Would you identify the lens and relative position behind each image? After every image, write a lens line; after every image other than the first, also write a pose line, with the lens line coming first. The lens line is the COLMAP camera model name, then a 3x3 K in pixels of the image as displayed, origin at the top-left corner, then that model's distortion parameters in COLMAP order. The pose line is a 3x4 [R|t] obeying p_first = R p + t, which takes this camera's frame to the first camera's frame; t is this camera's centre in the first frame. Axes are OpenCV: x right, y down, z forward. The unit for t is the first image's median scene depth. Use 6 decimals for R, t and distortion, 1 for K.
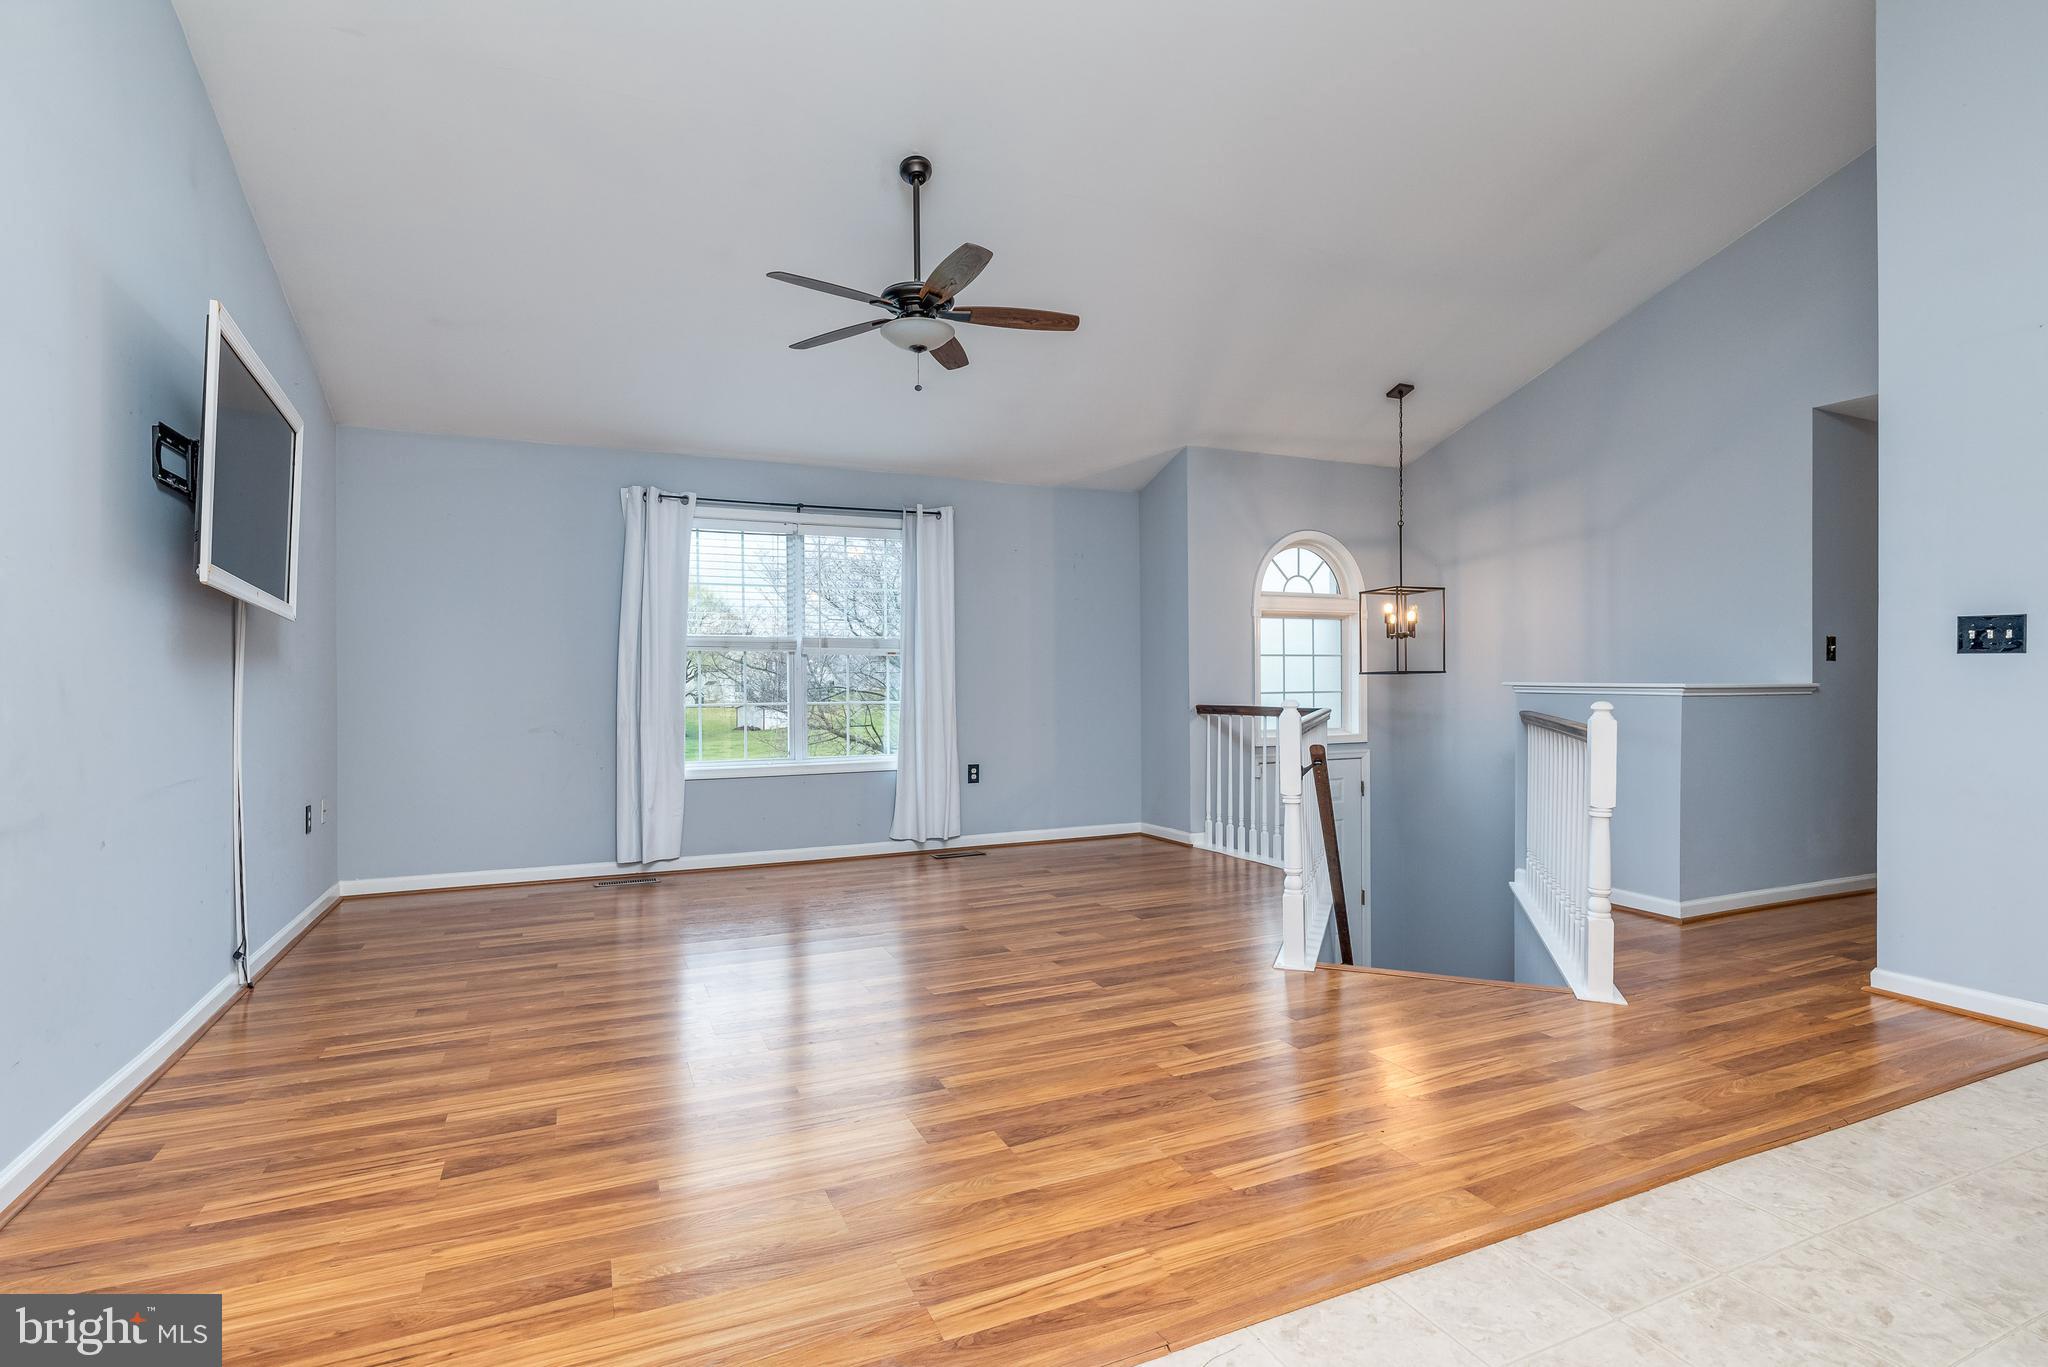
lens RADIAL K [[984.7, 0, 1018.9], [0, 984.7, 676.0], [0, 0, 1]] dist [-0.000169, -0.000121]
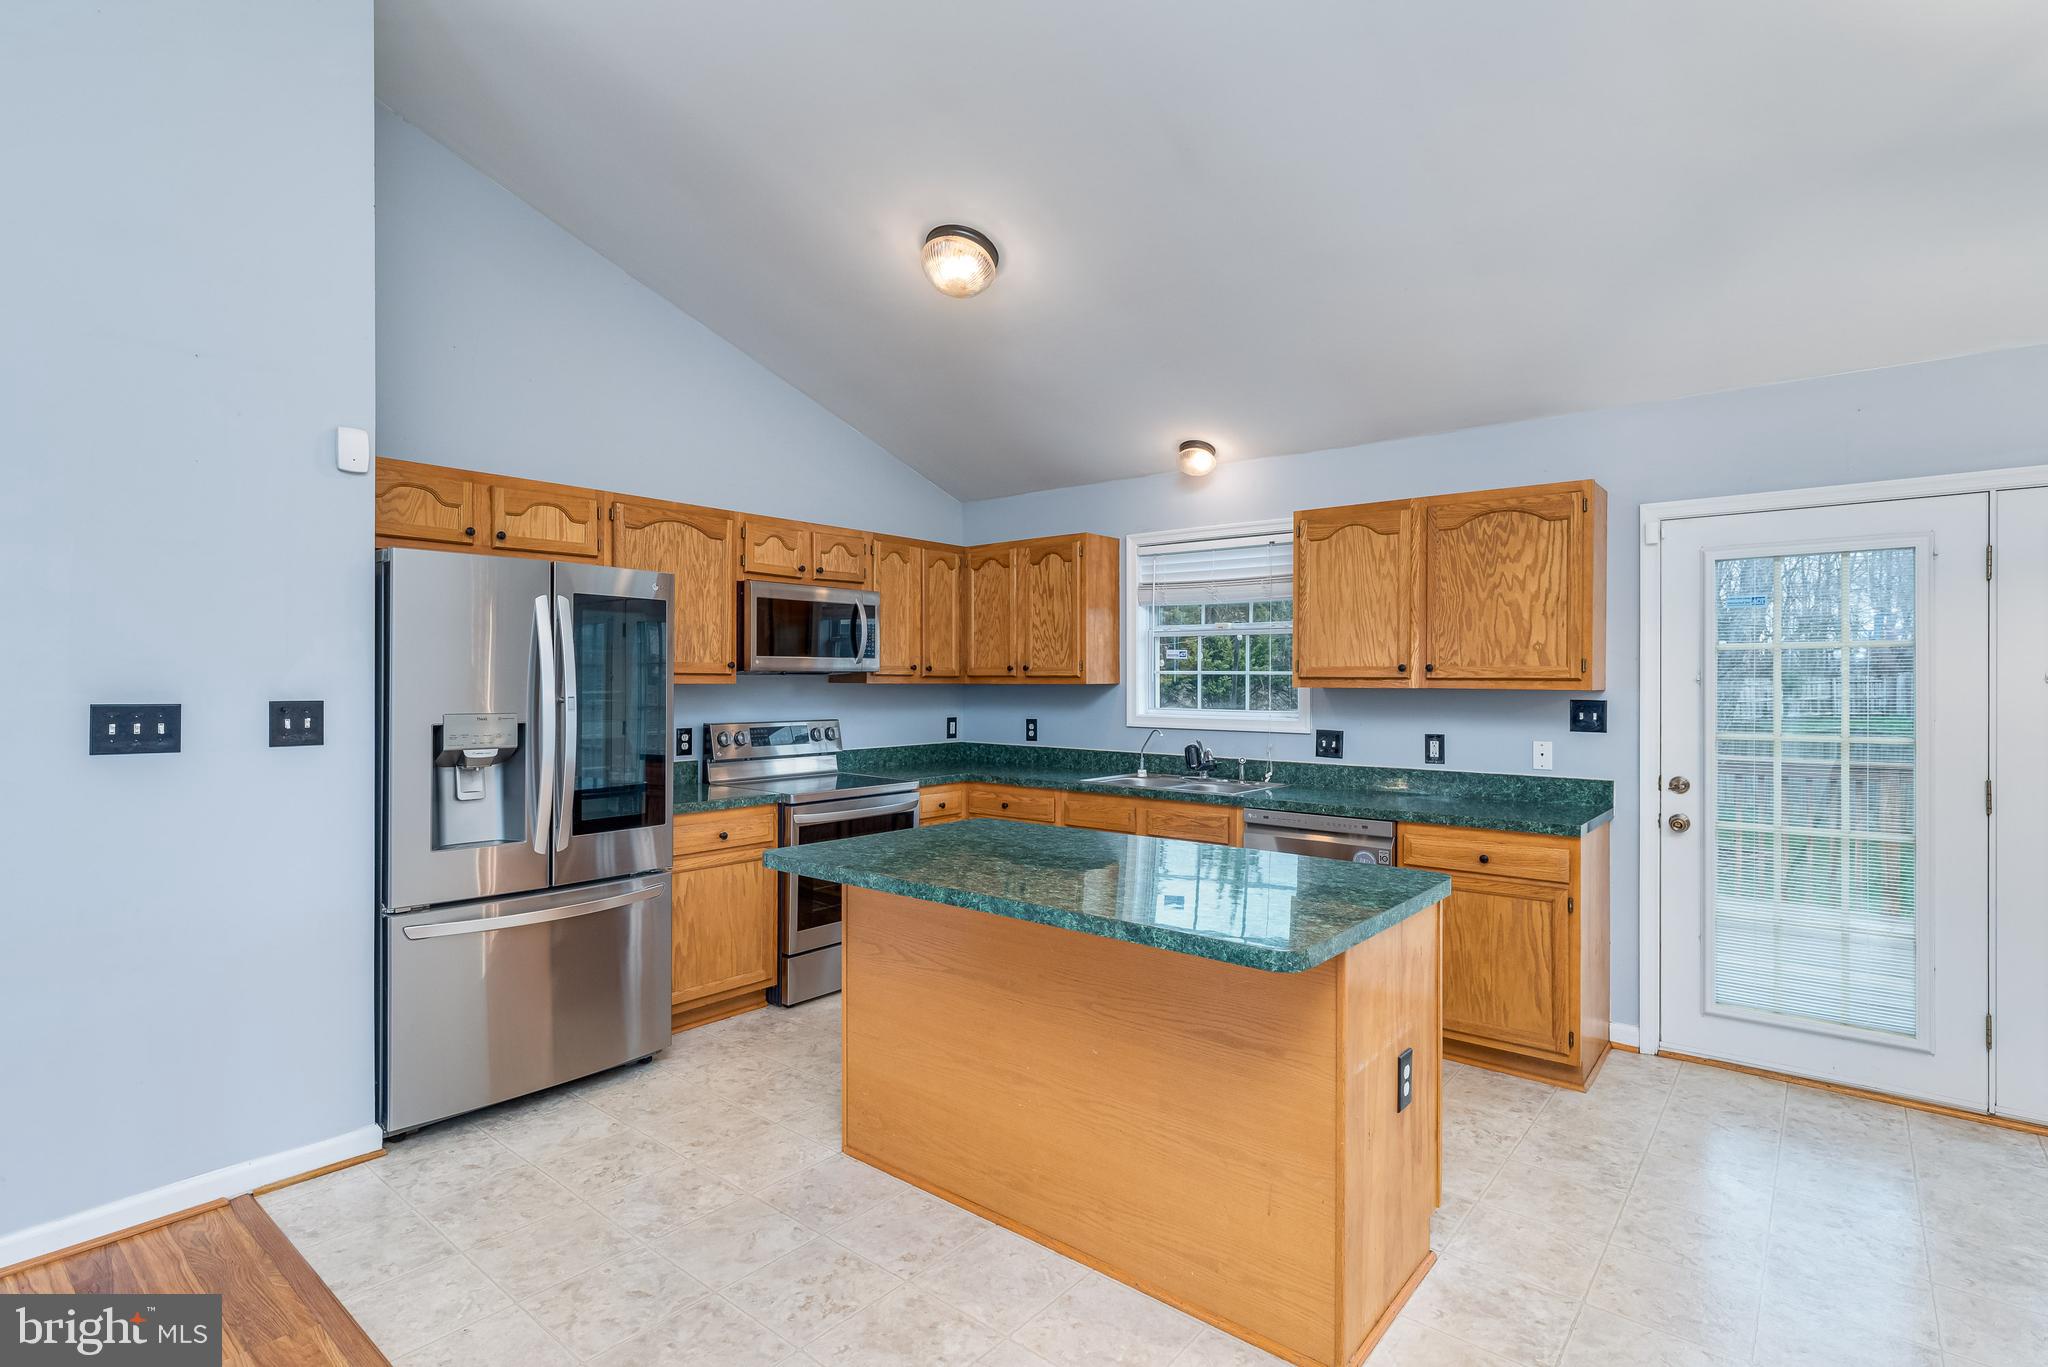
lens RADIAL K [[984.1, 0, 1024.0], [0, 984.1, 683.5], [0, 0, 1]] dist [-0.002154, -0.000392]
pose [[-0.439626, -0.003486, 0.898174, -0.002065], [-0.002808, 0.999993, 0.002507, -0.045672], [-0.898177, -0.001420, -0.439633, 0.400456]]
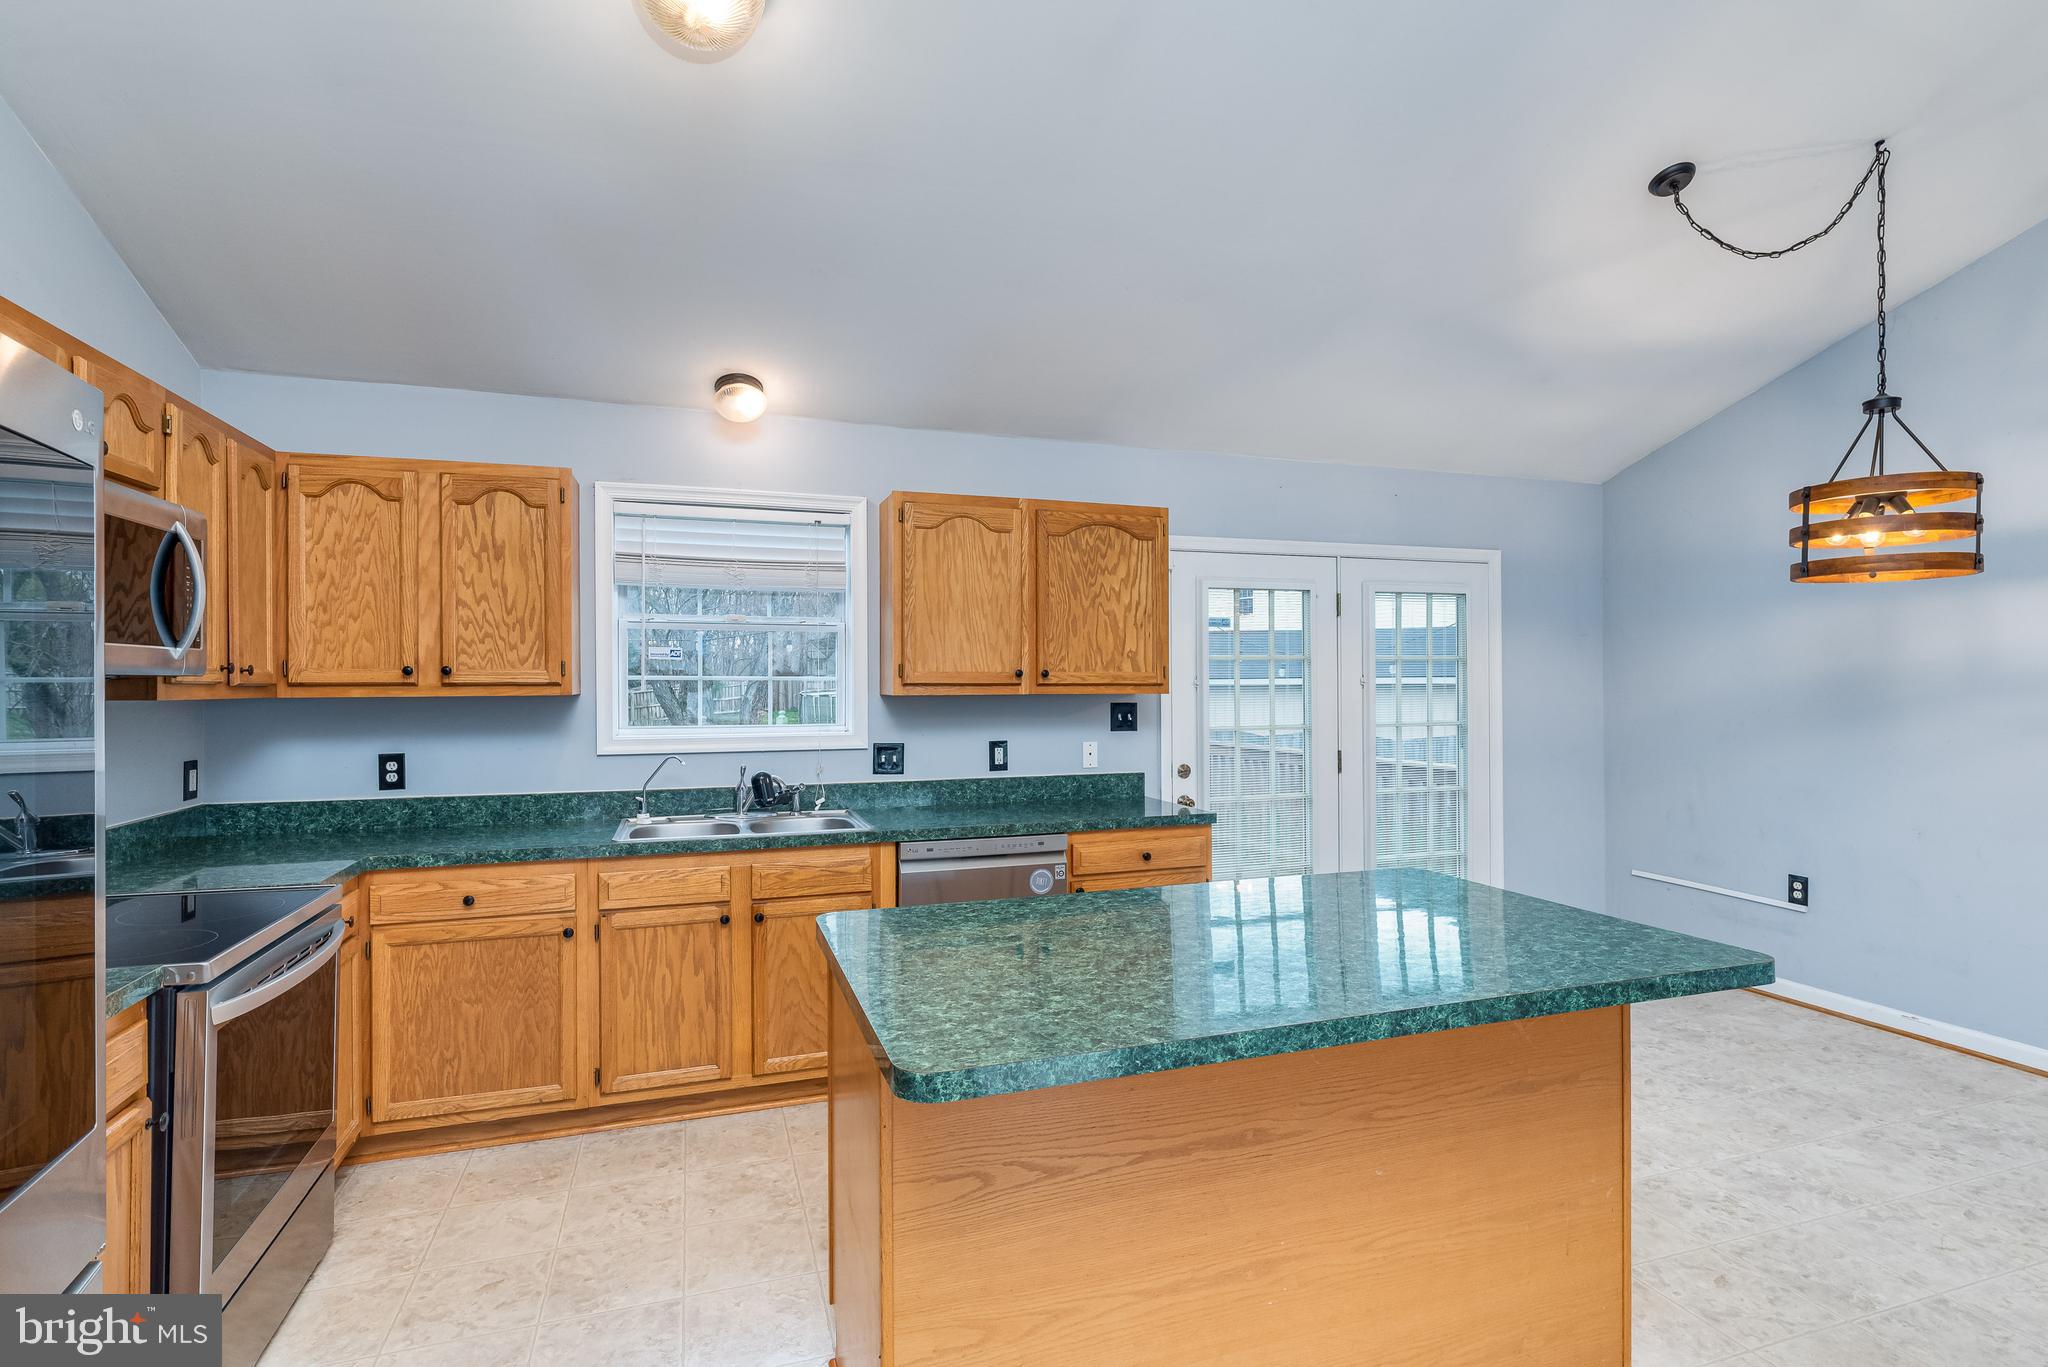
lens RADIAL K [[978.4, 0, 1012.7], [0, 978.4, 681.3], [0, 0, 1]] dist [-0.002418, -0.000445]
pose [[-0.994398, 0.006004, 0.105527, 0.431415], [0.005544, 0.999974, -0.004651, -0.047111], [-0.105552, -0.004040, -0.994406, 0.514544]]
